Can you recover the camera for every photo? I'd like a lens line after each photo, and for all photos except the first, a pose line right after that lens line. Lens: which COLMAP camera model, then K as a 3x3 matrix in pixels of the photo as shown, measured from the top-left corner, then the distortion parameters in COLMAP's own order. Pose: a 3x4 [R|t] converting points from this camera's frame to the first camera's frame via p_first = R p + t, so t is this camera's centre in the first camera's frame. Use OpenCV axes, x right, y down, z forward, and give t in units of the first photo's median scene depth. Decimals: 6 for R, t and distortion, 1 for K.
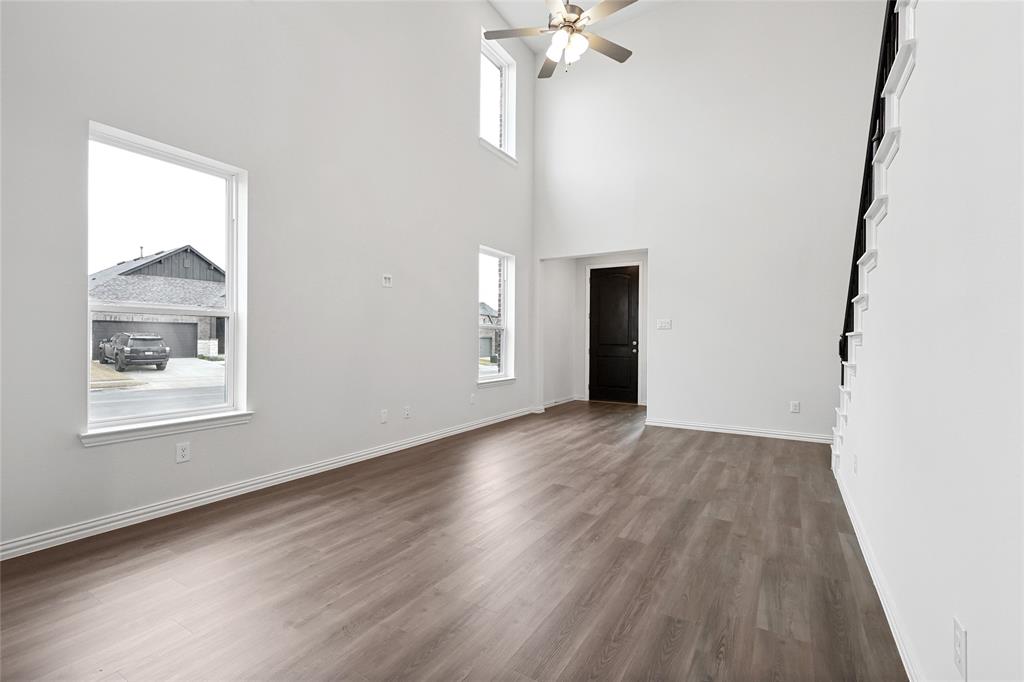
lens RADIAL K [[451.9, 0, 512.0], [0, 451.9, 341.0], [0, 0, 1]] dist [0.000913, -0.000122]
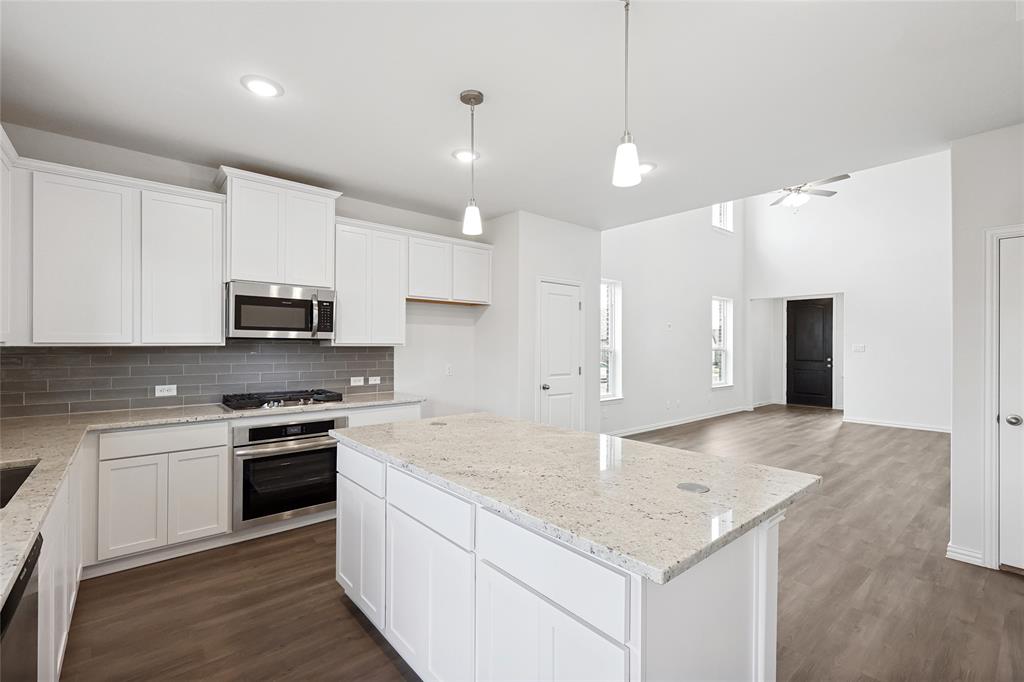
lens RADIAL K [[451.9, 0, 512.0], [0, 451.9, 341.0], [0, 0, 1]] dist [0.000913, -0.000122]
pose [[0.950172, -0.006063, -0.311667, -0.205850], [0.002000, 0.999909, -0.013356, -0.037546], [0.311720, 0.012068, 0.950098, -0.556504]]
